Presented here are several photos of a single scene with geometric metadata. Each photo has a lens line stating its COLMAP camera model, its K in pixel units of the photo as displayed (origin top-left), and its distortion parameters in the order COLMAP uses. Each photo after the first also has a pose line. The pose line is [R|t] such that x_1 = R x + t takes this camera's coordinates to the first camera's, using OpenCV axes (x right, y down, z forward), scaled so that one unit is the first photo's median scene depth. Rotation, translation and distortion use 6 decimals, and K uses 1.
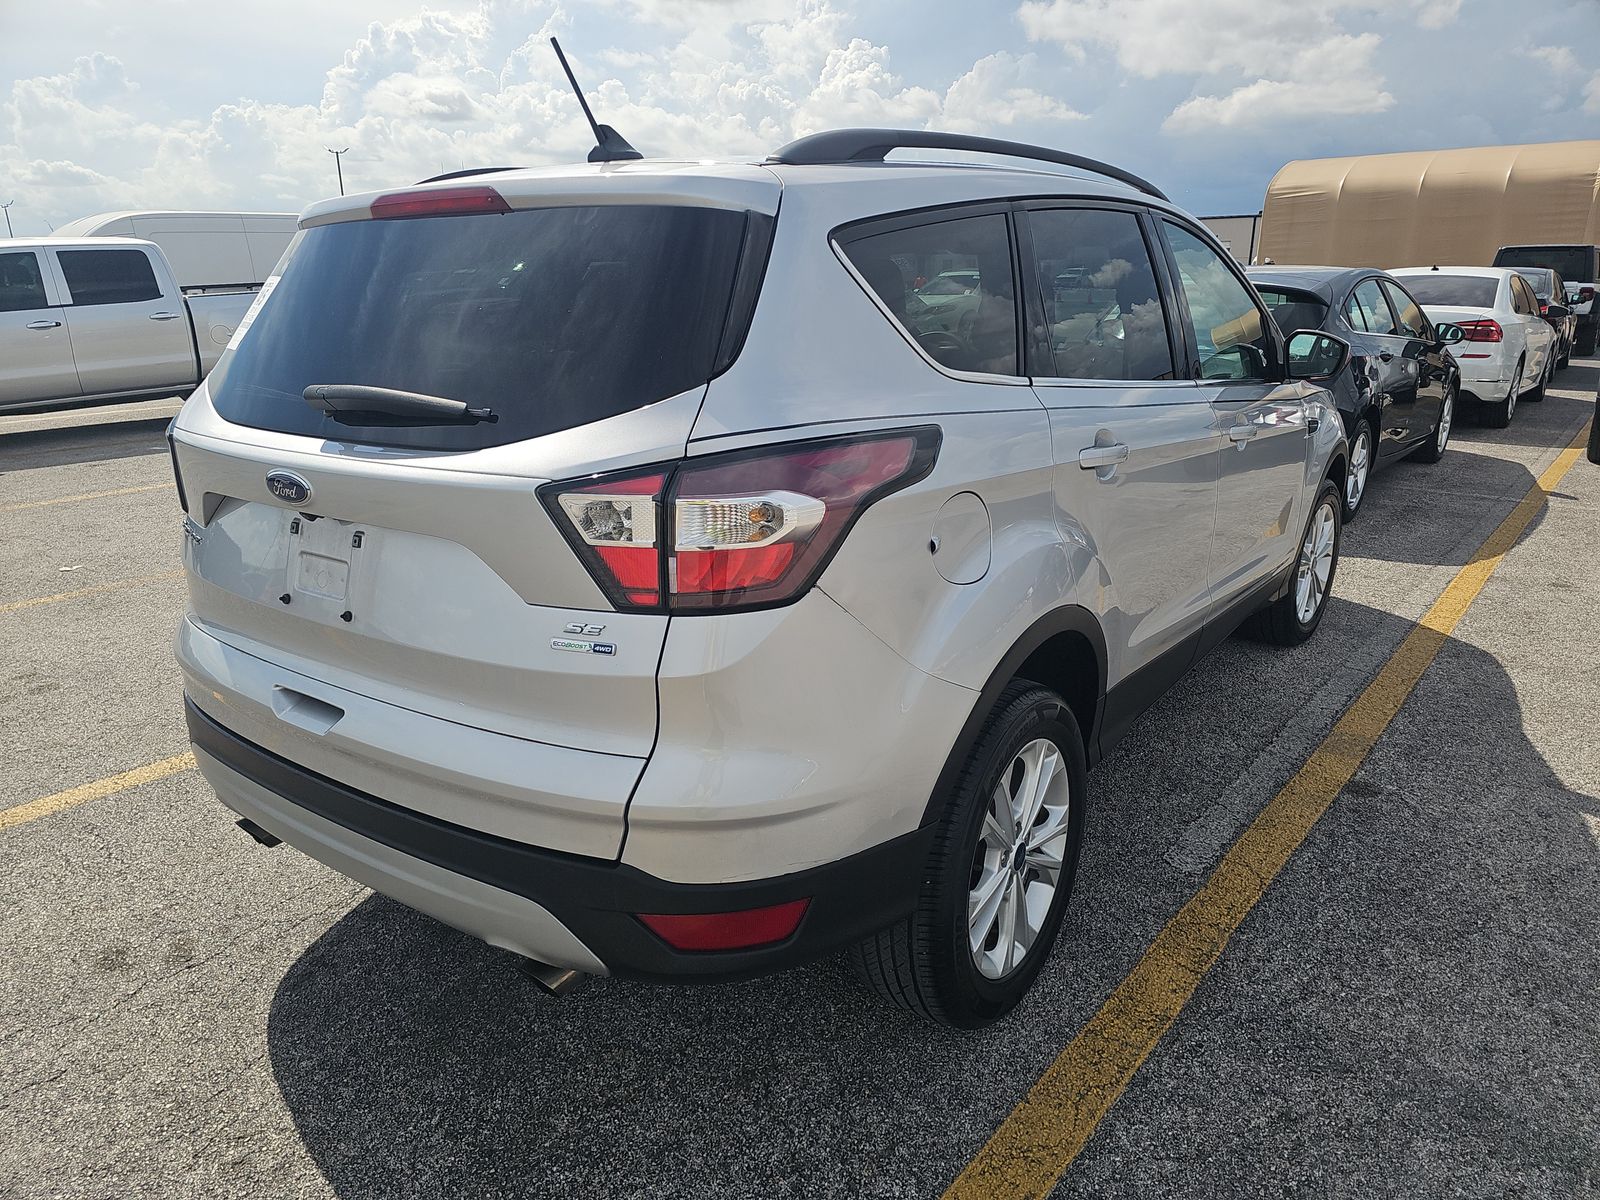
lens RADIAL K [[1082.6, 0, 800.0], [0, 1082.6, 600.0], [0, 0, 1]] dist [0.035856, -0.029769]
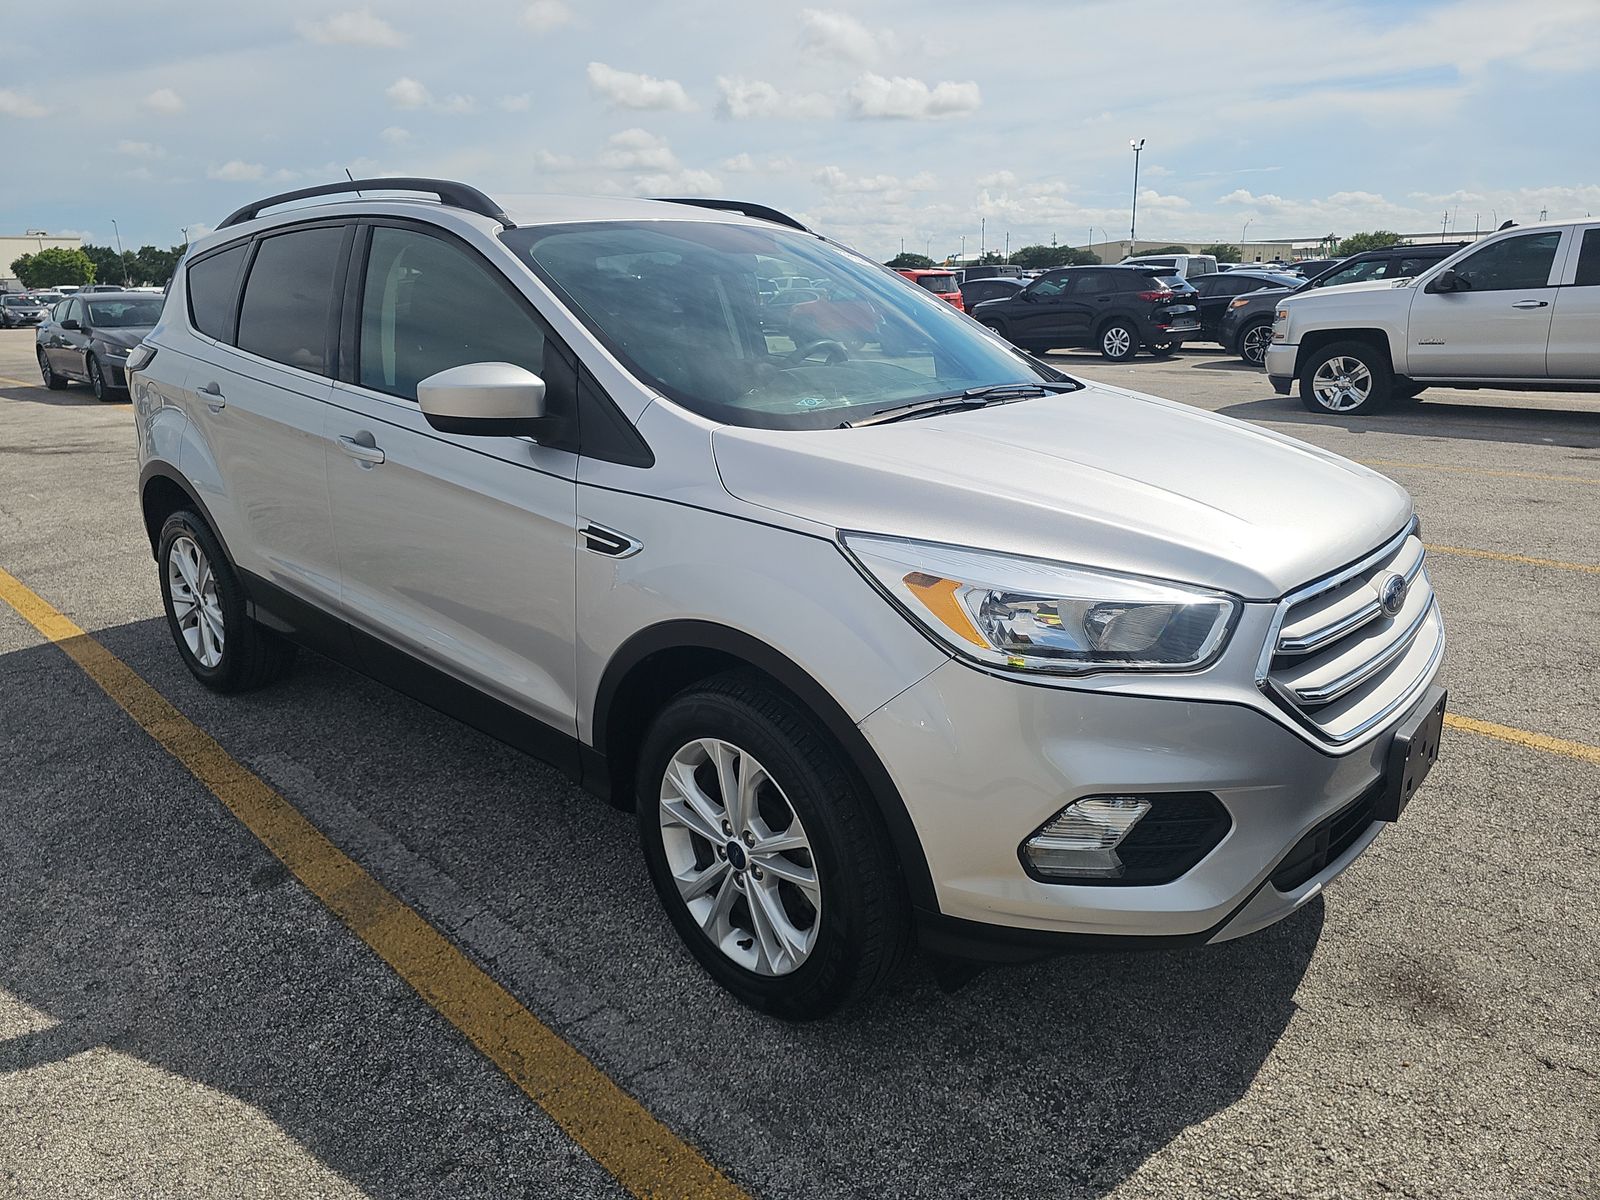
lens RADIAL K [[1070.8, 0, 800.0], [0, 1070.8, 600.0], [0, 0, 1]] dist [0.046956, -0.042630]
pose [[-0.115739, 0.295533, -0.948296, 1.082596], [-0.266903, 0.910345, 0.316282, -0.366509], [0.956748, 0.289709, -0.026484, 1.210821]]
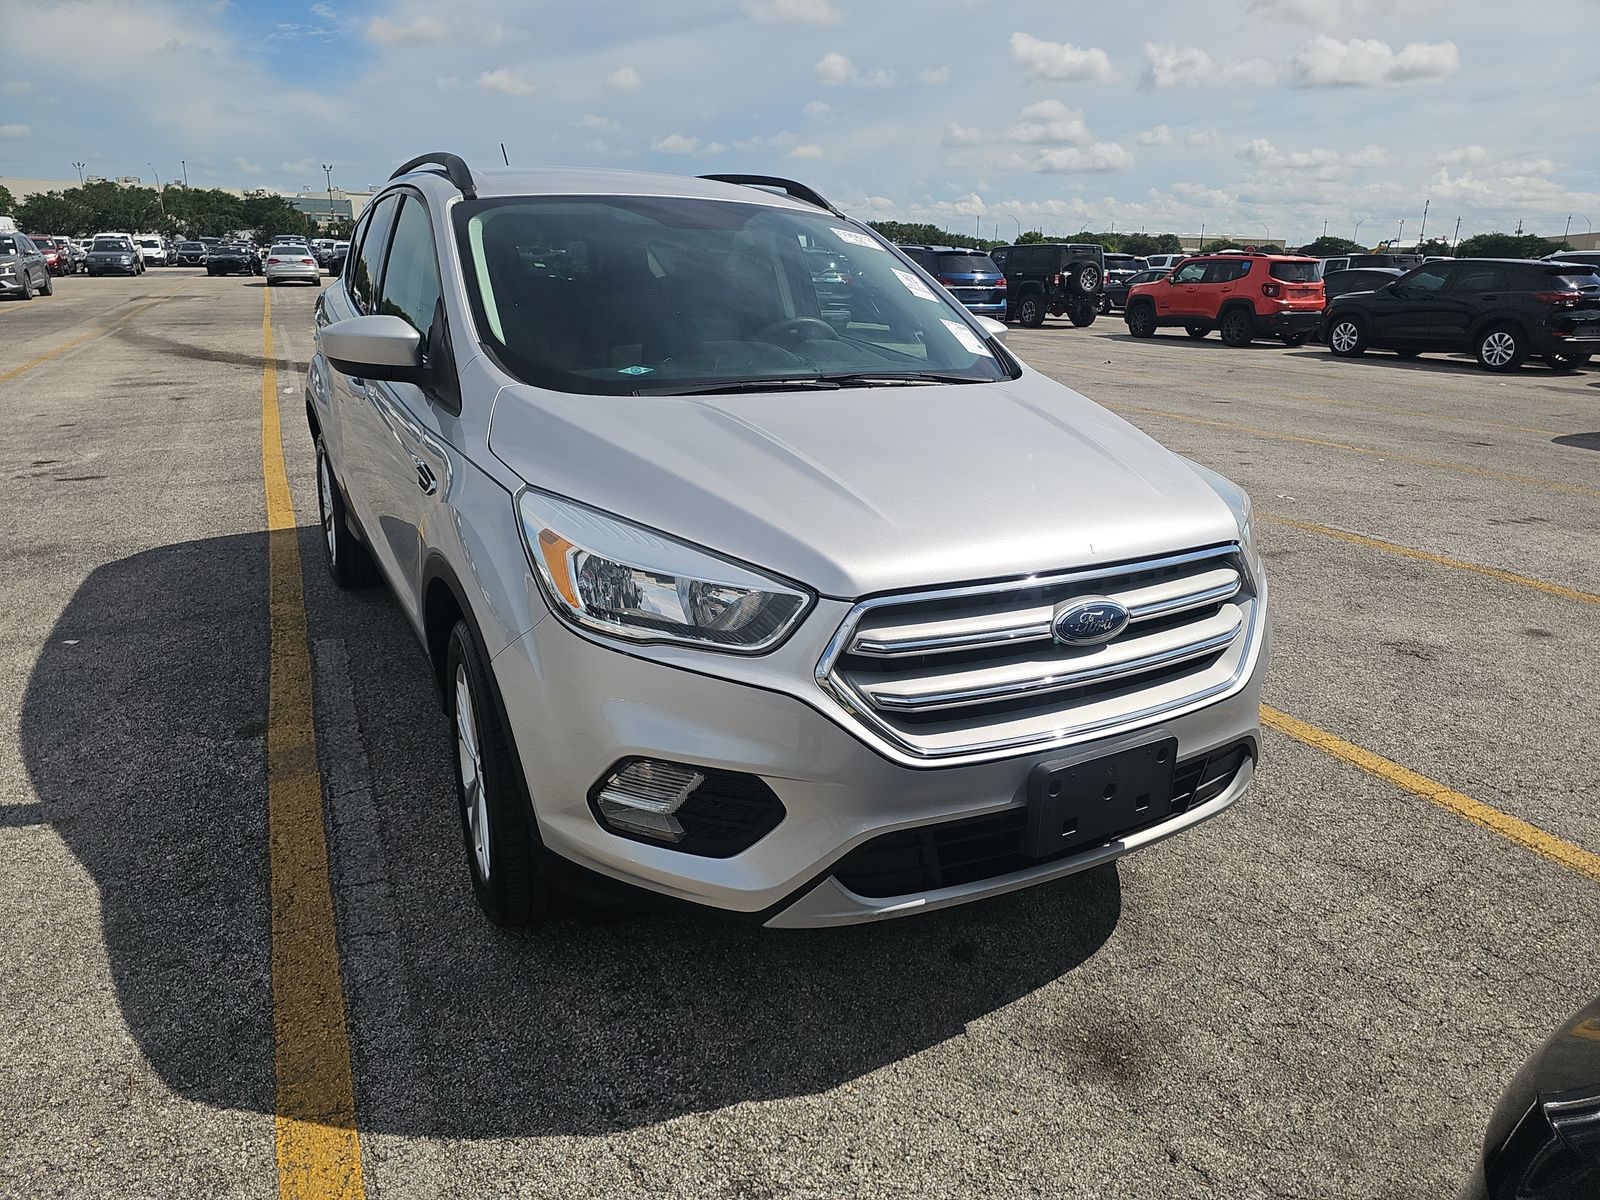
lens RADIAL K [[1082.6, 0, 800.0], [0, 1082.6, 600.0], [0, 0, 1]] dist [0.035856, -0.029769]
pose [[-0.444211, 0.272652, -0.853427, 1.019061], [-0.272459, 0.866341, 0.418593, -0.465164], [0.853489, 0.418467, -0.310551, 1.536354]]
